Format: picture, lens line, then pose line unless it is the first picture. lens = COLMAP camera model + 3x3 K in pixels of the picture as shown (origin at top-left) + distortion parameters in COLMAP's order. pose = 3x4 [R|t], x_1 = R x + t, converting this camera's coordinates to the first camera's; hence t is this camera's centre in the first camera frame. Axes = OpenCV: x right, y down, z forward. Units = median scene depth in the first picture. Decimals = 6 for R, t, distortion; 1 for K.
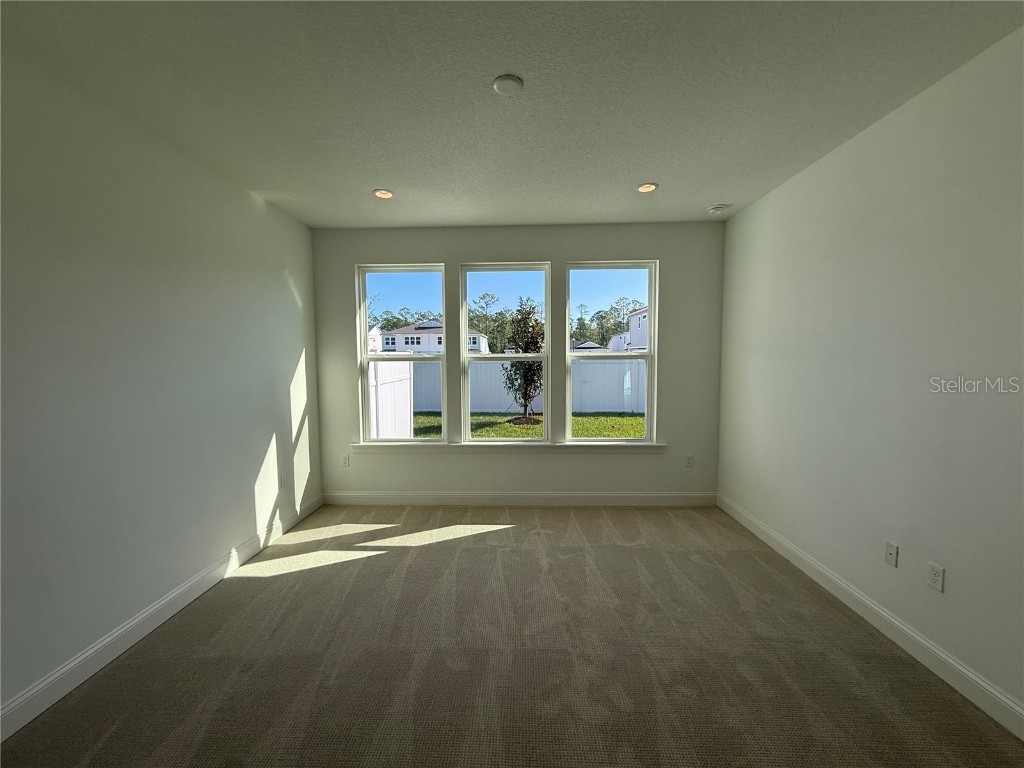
lens RADIAL K [[403.7, 0, 513.2], [0, 403.7, 381.5], [0, 0, 1]] dist [0.001031, -0.000120]
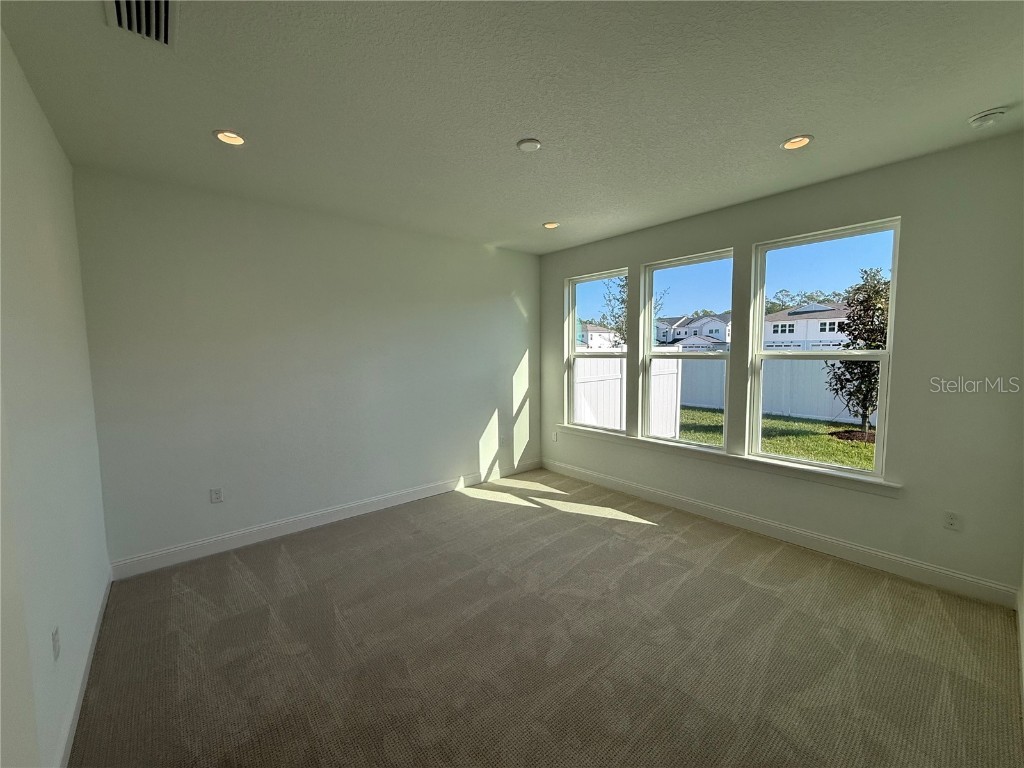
lens RADIAL K [[403.7, 0, 513.2], [0, 403.7, 381.5], [0, 0, 1]] dist [0.001031, -0.000120]
pose [[0.674879, 0.057421, -0.735691, 0.445078], [-0.041173, 0.998345, 0.040151, -0.021933], [0.736778, 0.003194, 0.676127, 0.055507]]
